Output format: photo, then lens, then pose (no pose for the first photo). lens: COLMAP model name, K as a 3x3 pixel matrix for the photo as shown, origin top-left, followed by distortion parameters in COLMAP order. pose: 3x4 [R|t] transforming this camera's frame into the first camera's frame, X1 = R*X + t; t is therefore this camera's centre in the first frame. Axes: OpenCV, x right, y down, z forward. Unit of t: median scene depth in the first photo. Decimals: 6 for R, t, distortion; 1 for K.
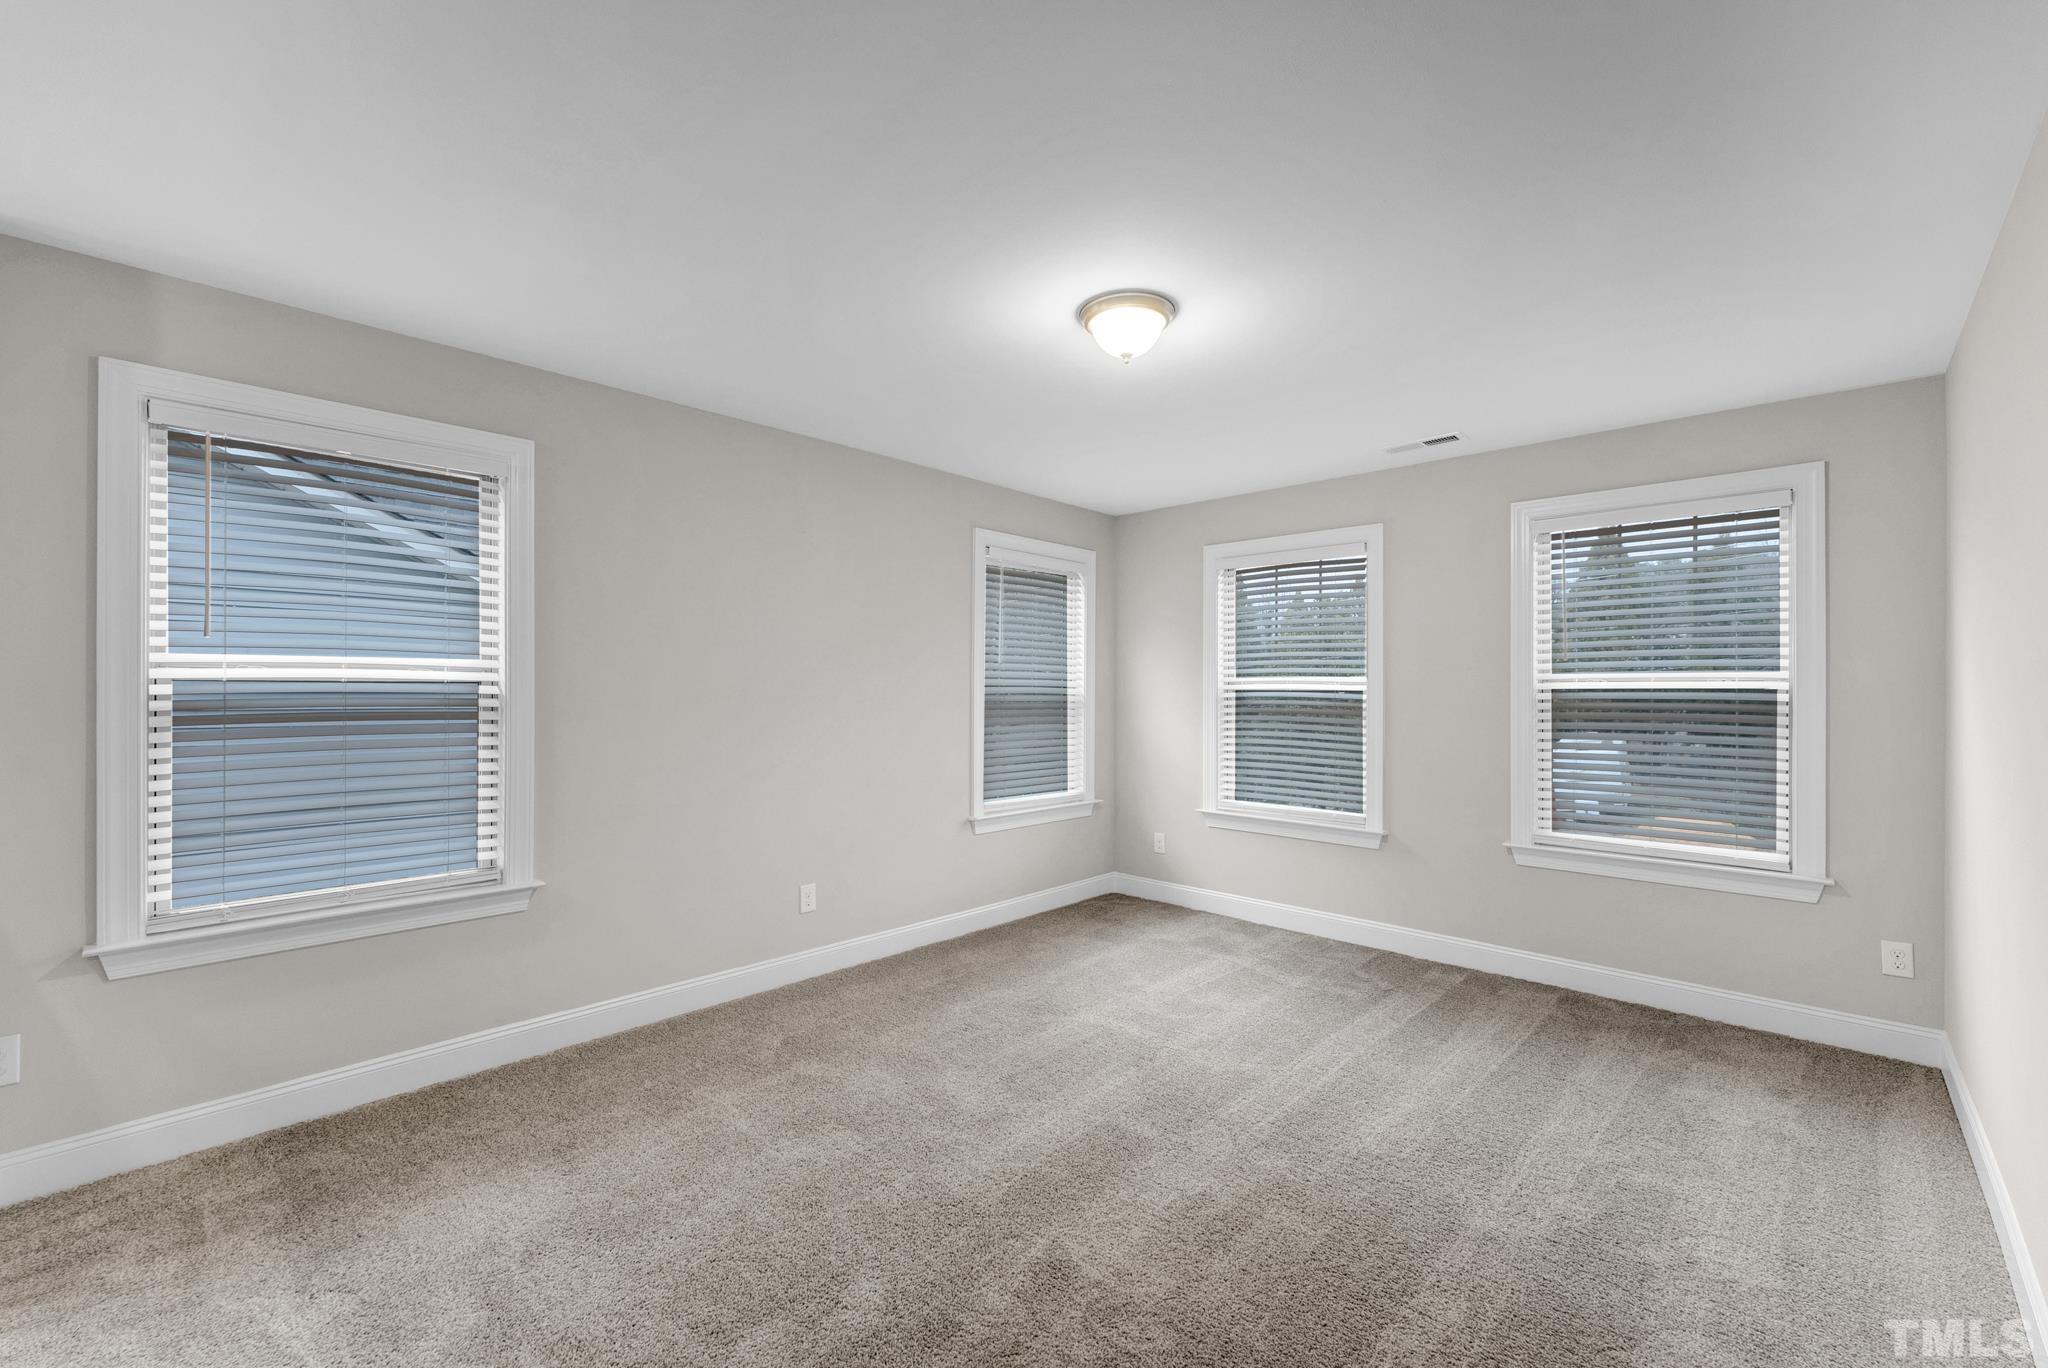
lens RADIAL K [[858.1, 0, 1007.8], [0, 858.1, 694.1], [0, 0, 1]] dist [-0.000239, -0.000054]
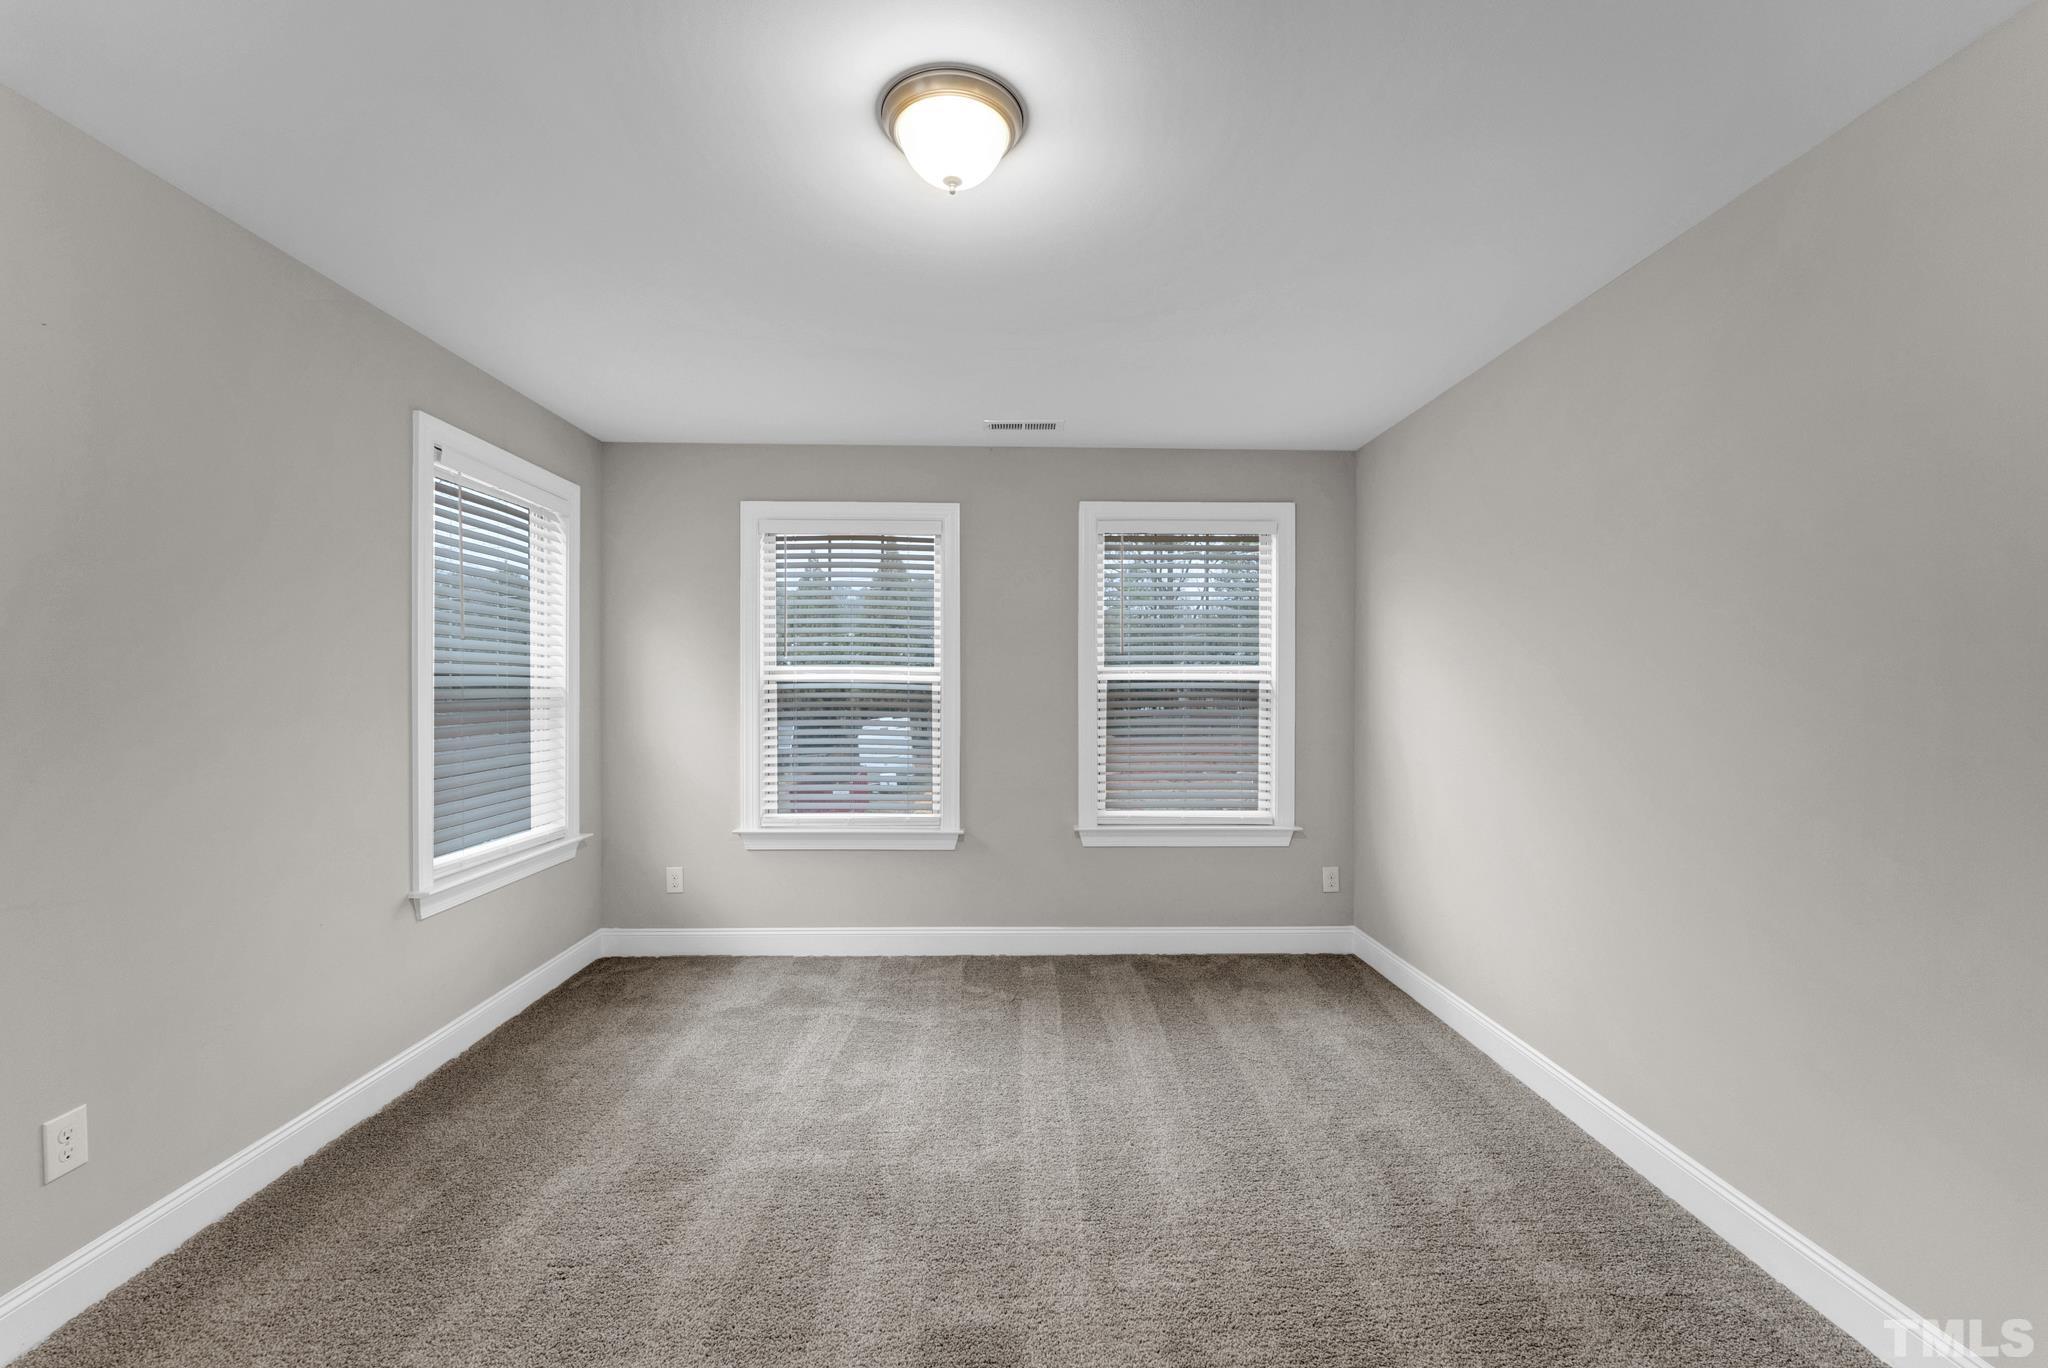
lens RADIAL K [[858.1, 0, 1067.1], [0, 858.1, 688.9], [0, 0, 1]] dist [-0.000239, -0.000054]
pose [[0.694165, -0.007168, 0.719781, -0.176358], [0.003272, 0.999972, 0.006804, -0.001929], [-0.719809, -0.002368, 0.694168, 0.286639]]
